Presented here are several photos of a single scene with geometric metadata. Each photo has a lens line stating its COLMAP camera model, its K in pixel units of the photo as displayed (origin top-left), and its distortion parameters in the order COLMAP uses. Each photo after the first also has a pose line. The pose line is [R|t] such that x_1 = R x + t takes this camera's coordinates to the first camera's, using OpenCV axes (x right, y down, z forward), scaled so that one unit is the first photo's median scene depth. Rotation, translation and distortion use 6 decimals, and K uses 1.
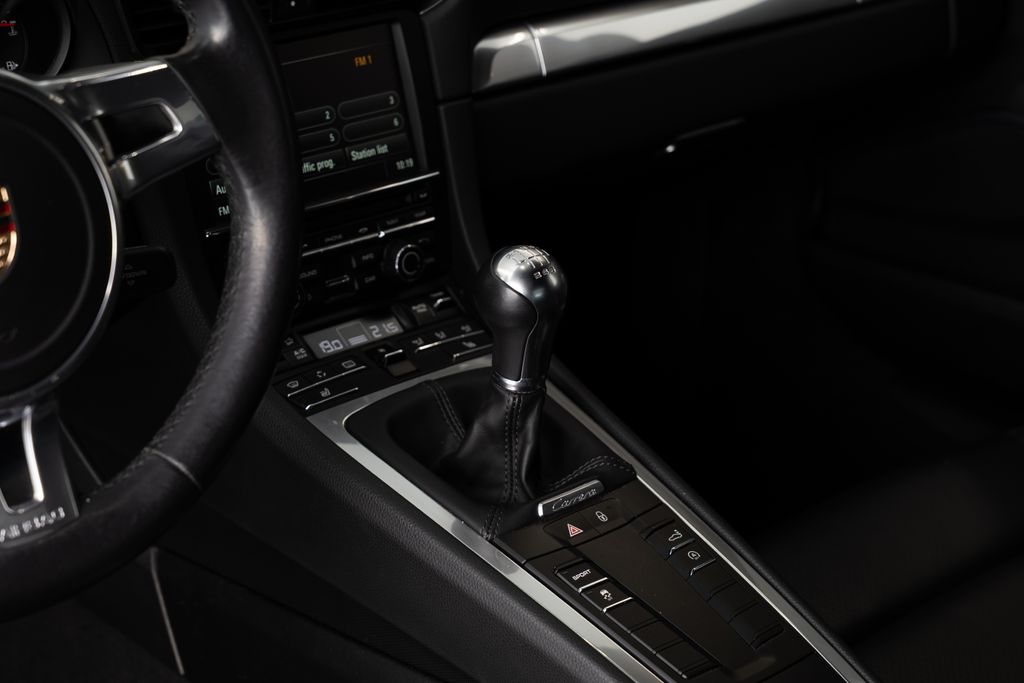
lens RADIAL K [[2174.1, 0, 513.0], [0, 2174.1, 337.7], [0, 0, 1]] dist [0.006833, 0.000000]
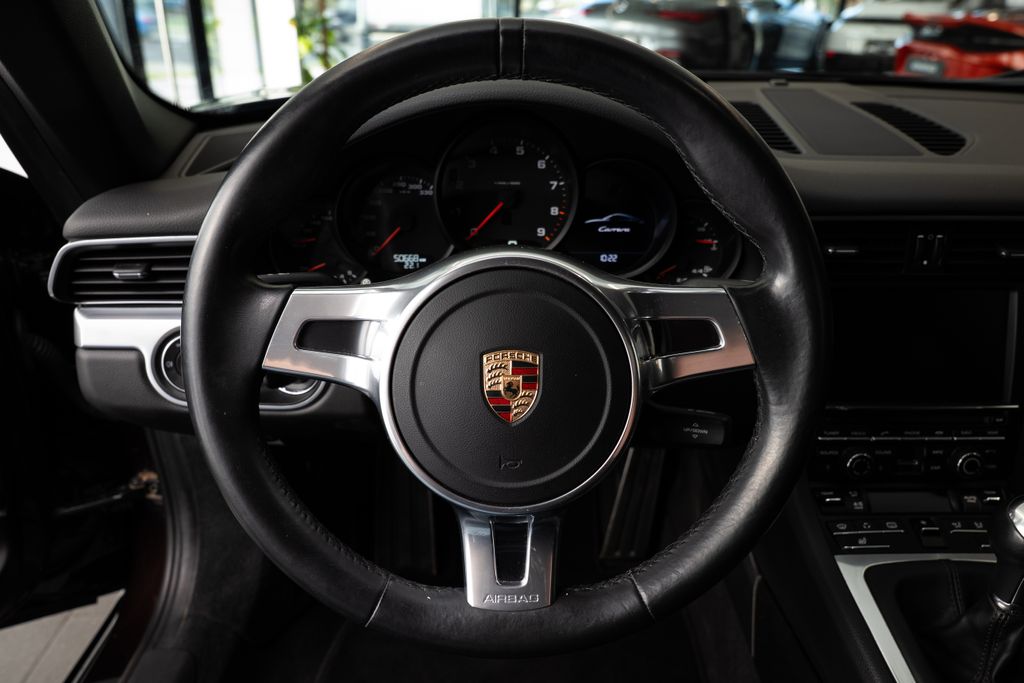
lens RADIAL K [[786.1, 0, 548.9], [0, 786.1, 351.0], [0, 0, 1]] dist [-0.025036, 0.014116]
pose [[0.740167, 0.247900, -0.625059, 0.046368], [-0.248186, 0.964644, 0.088690, -0.084624], [0.624945, 0.089485, 0.775523, 0.470325]]
